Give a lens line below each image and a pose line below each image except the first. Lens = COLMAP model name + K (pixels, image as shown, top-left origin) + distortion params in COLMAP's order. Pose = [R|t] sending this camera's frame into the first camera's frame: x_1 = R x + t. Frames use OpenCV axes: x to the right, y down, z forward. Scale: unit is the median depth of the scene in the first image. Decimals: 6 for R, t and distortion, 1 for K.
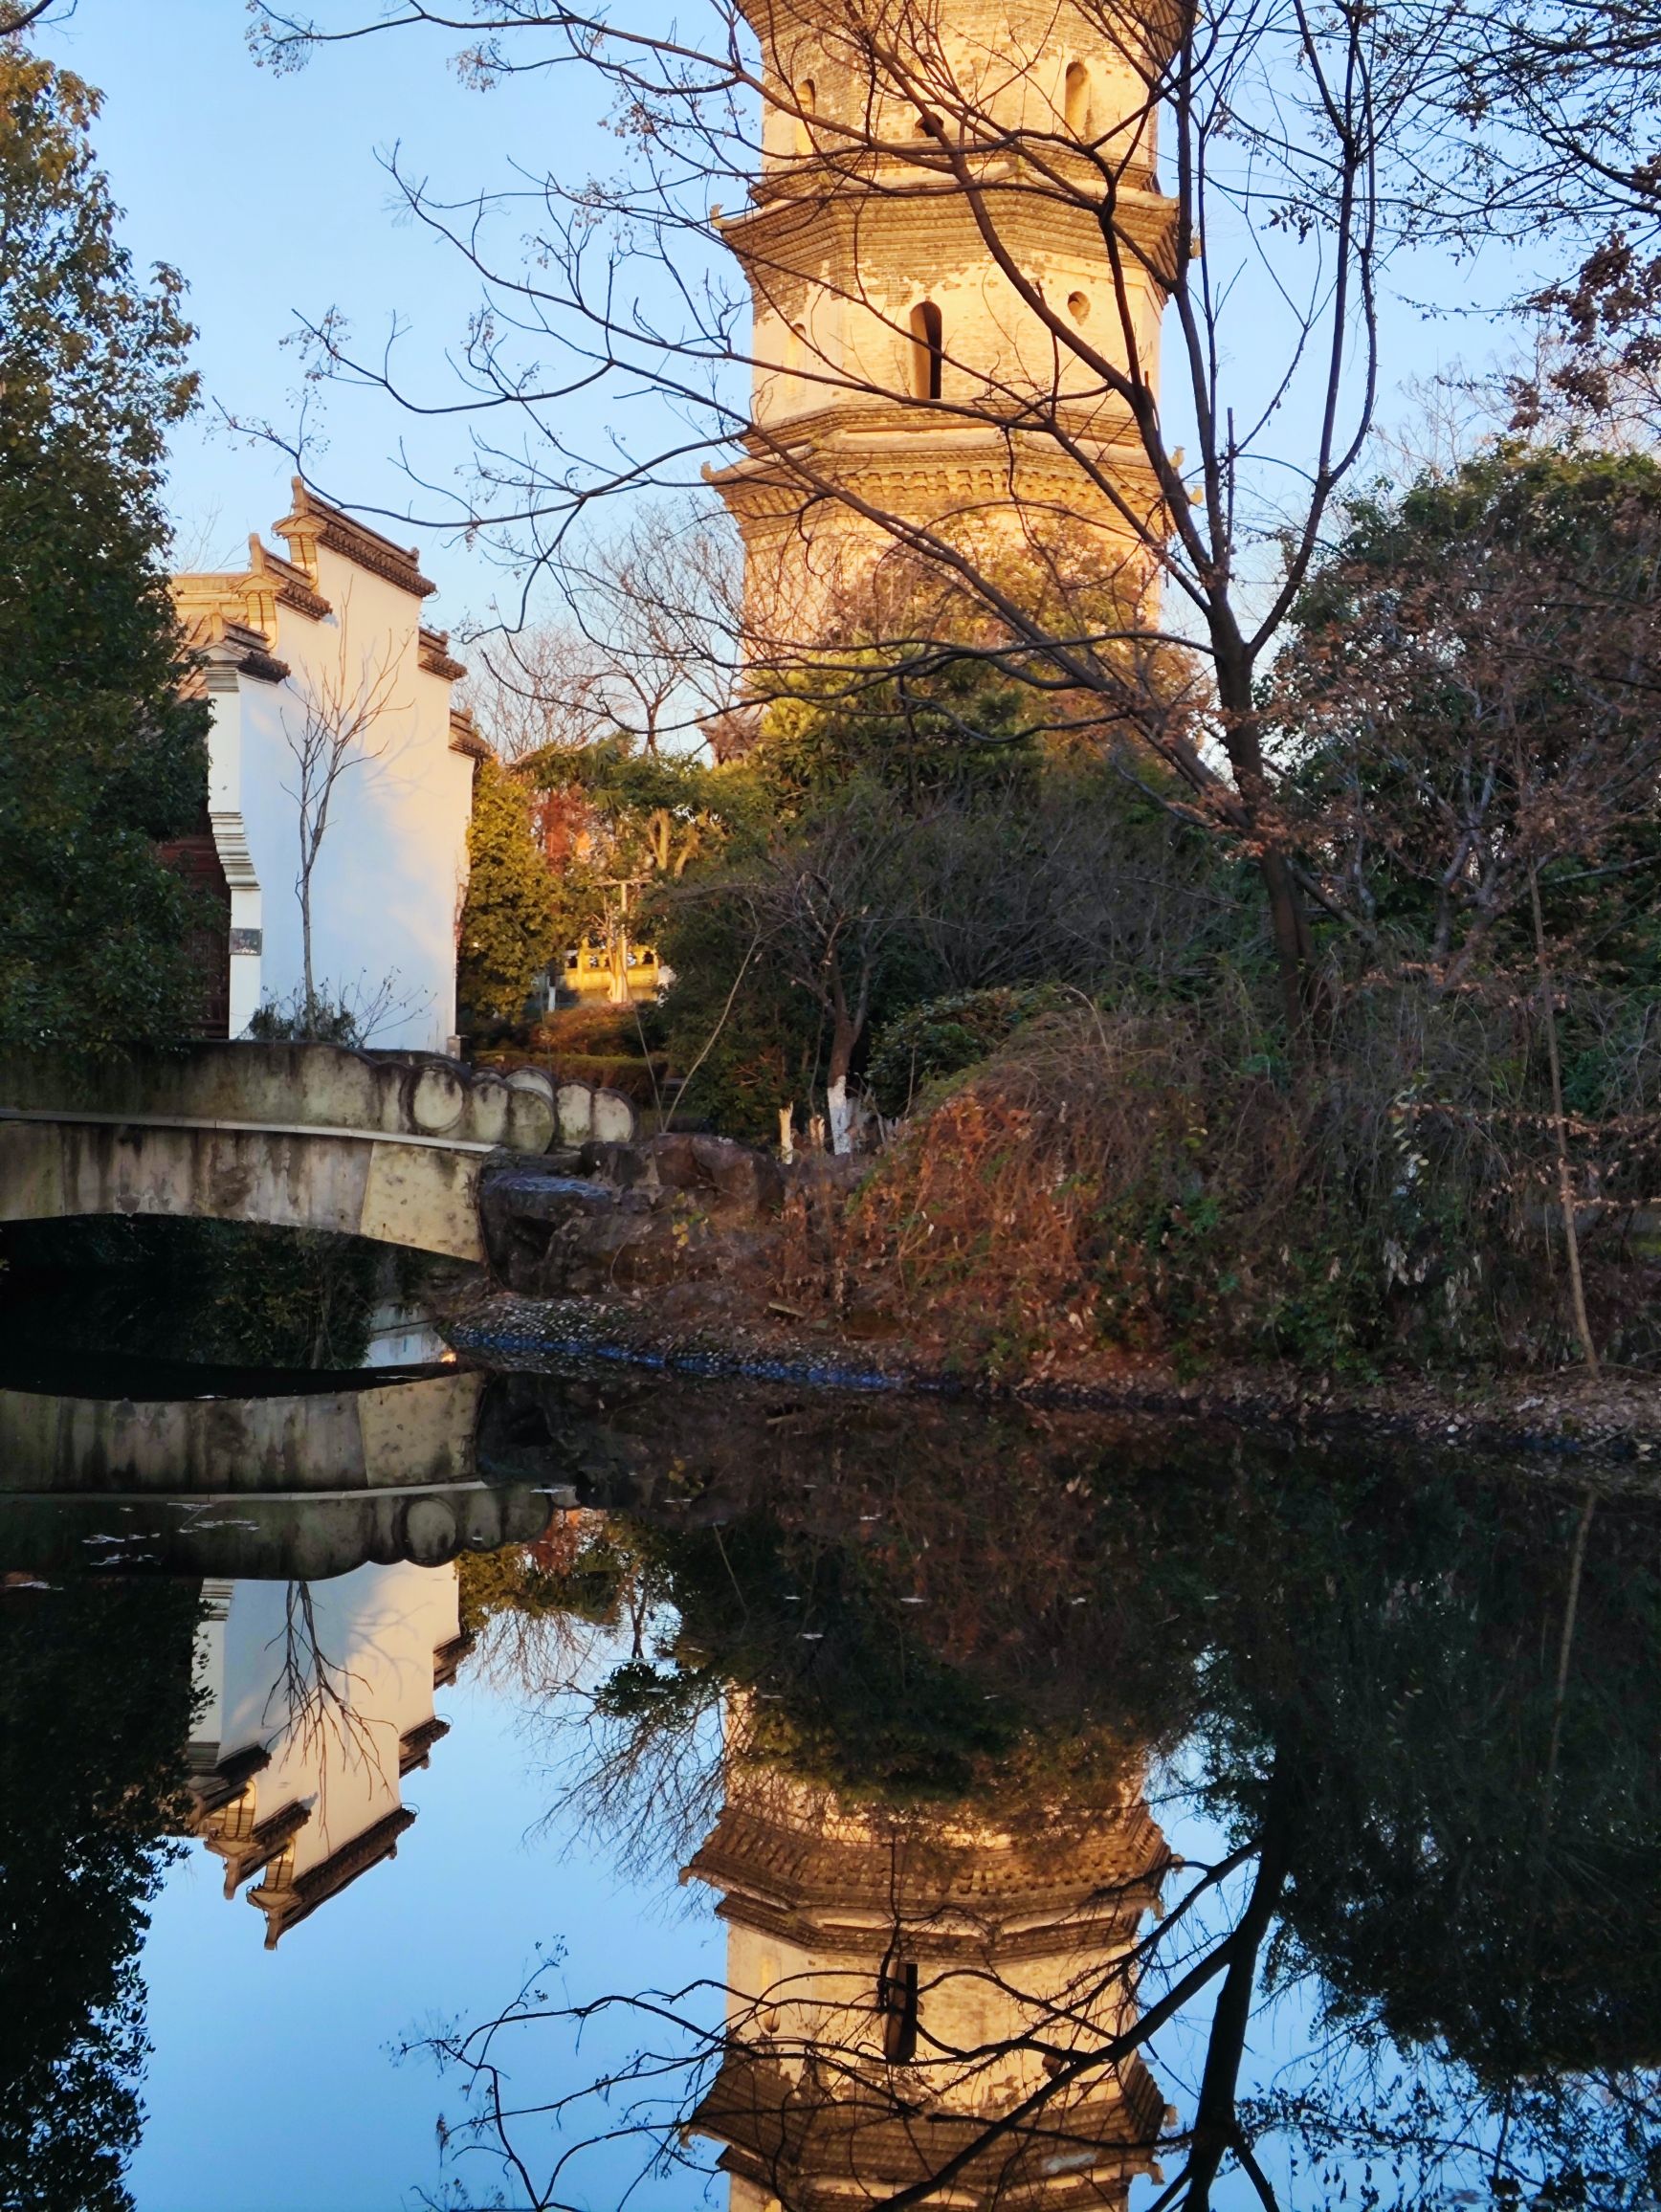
lens RADIAL K [[1609.1, 0, 838.5], [0, 1609.1, 1102.0], [0, 0, 1]] dist [0.013161, 0.008638]
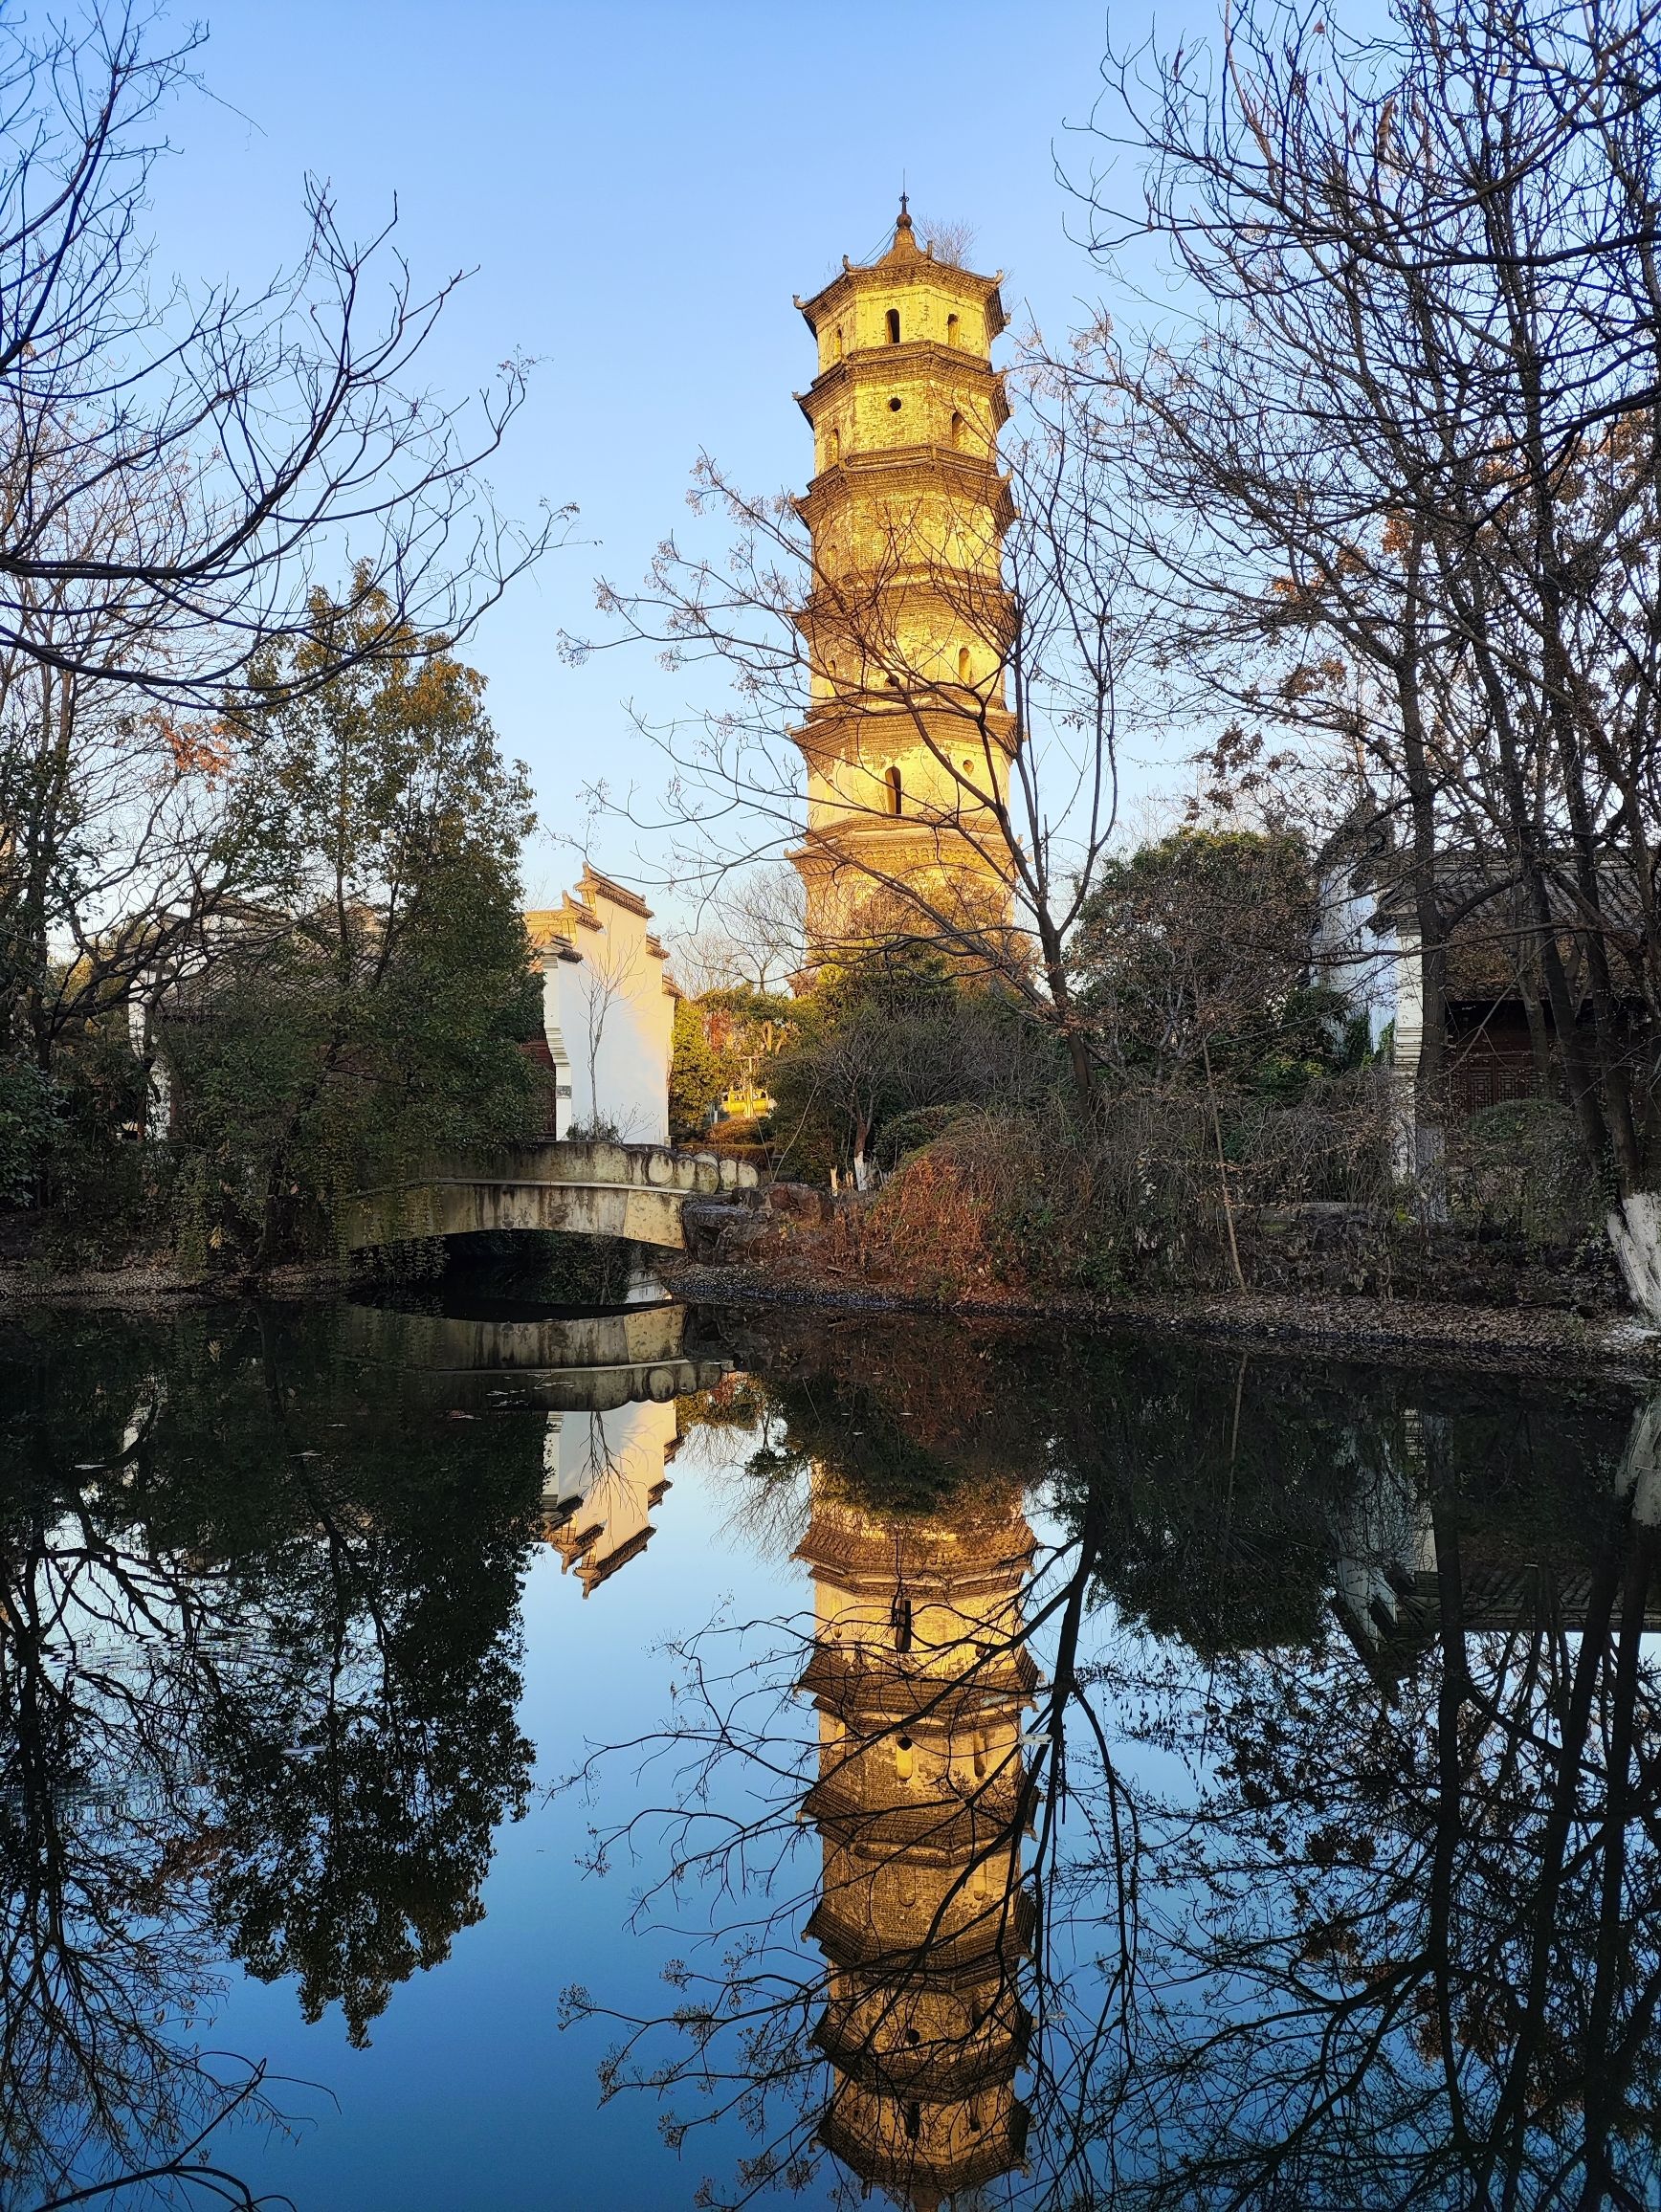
lens RADIAL K [[1609.1, 0, 823.5], [0, 1609.1, 1105.2], [0, 0, 1]] dist [0.013161, 0.008638]
pose [[0.997327, -0.027024, -0.067886, 0.092405], [0.024283, 0.998869, -0.040890, 0.006986], [0.068915, 0.039132, 0.996855, -0.993151]]
